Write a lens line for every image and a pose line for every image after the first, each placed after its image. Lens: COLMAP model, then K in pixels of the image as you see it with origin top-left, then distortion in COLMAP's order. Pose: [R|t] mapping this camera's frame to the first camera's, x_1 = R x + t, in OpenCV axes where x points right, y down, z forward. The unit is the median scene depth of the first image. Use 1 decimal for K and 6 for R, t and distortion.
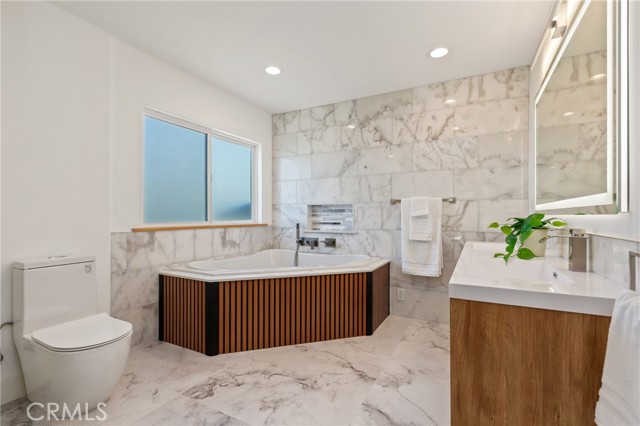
lens RADIAL K [[292.1, 0, 317.6], [0, 292.1, 213.6], [0, 0, 1]] dist [0.004707, -0.000322]
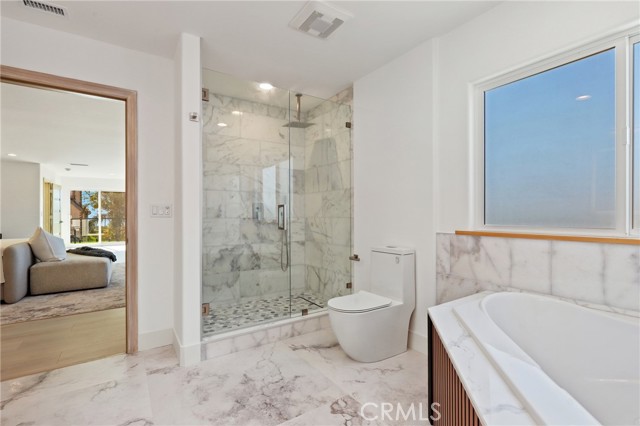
lens RADIAL K [[292.1, 0, 318.5], [0, 292.1, 214.9], [0, 0, 1]] dist [0.004707, -0.000322]
pose [[-0.452409, 0.005032, -0.891797, 0.356655], [0.011842, 0.999930, -0.000366, -0.001357], [0.891732, -0.010726, -0.452436, 1.032805]]
